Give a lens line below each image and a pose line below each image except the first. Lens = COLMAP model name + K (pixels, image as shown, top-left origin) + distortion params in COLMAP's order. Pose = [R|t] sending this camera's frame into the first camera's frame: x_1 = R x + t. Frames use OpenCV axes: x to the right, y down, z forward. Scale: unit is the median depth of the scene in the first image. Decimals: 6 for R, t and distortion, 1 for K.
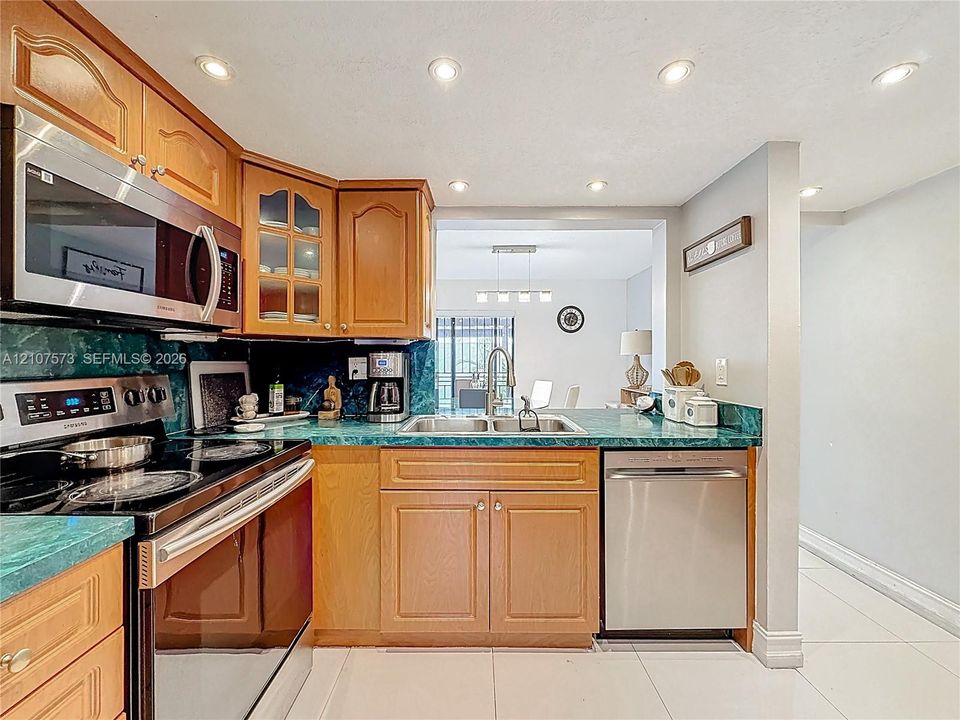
lens RADIAL K [[392.4, 0, 481.4], [0, 392.4, 355.5], [0, 0, 1]] dist [0.000096, -0.000078]
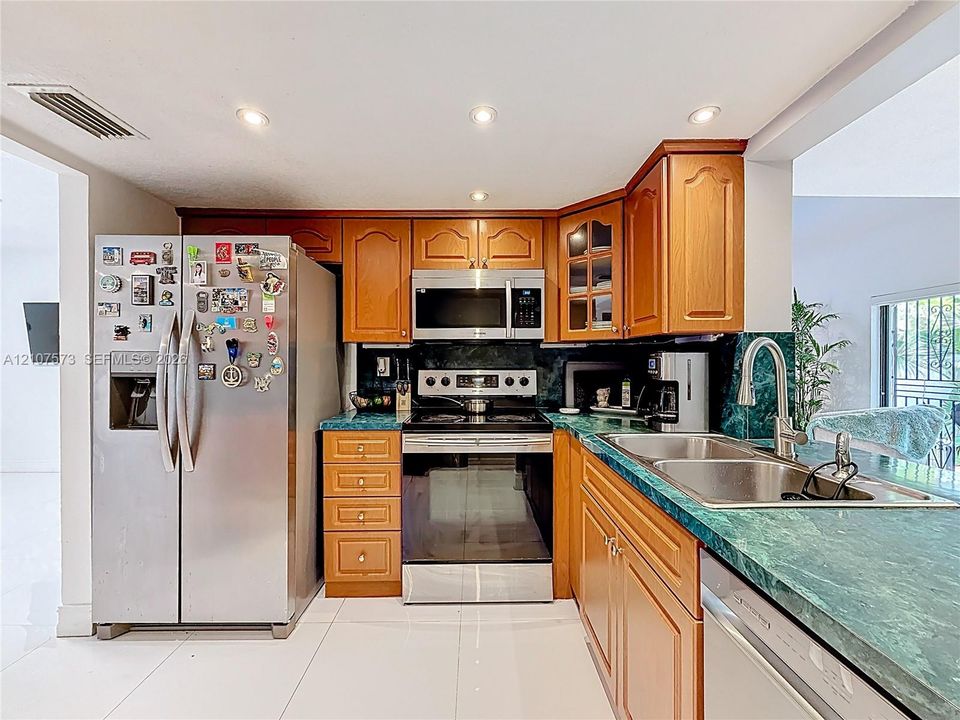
lens RADIAL K [[395.0, 0, 479.5], [0, 395.0, 363.4], [0, 0, 1]] dist [0.000957, 0.000160]
pose [[0.006088, 0.001843, -0.999980, 0.753612], [0.005437, 0.999983, 0.001876, 0.016025], [0.999967, -0.005449, 0.006078, 0.671550]]
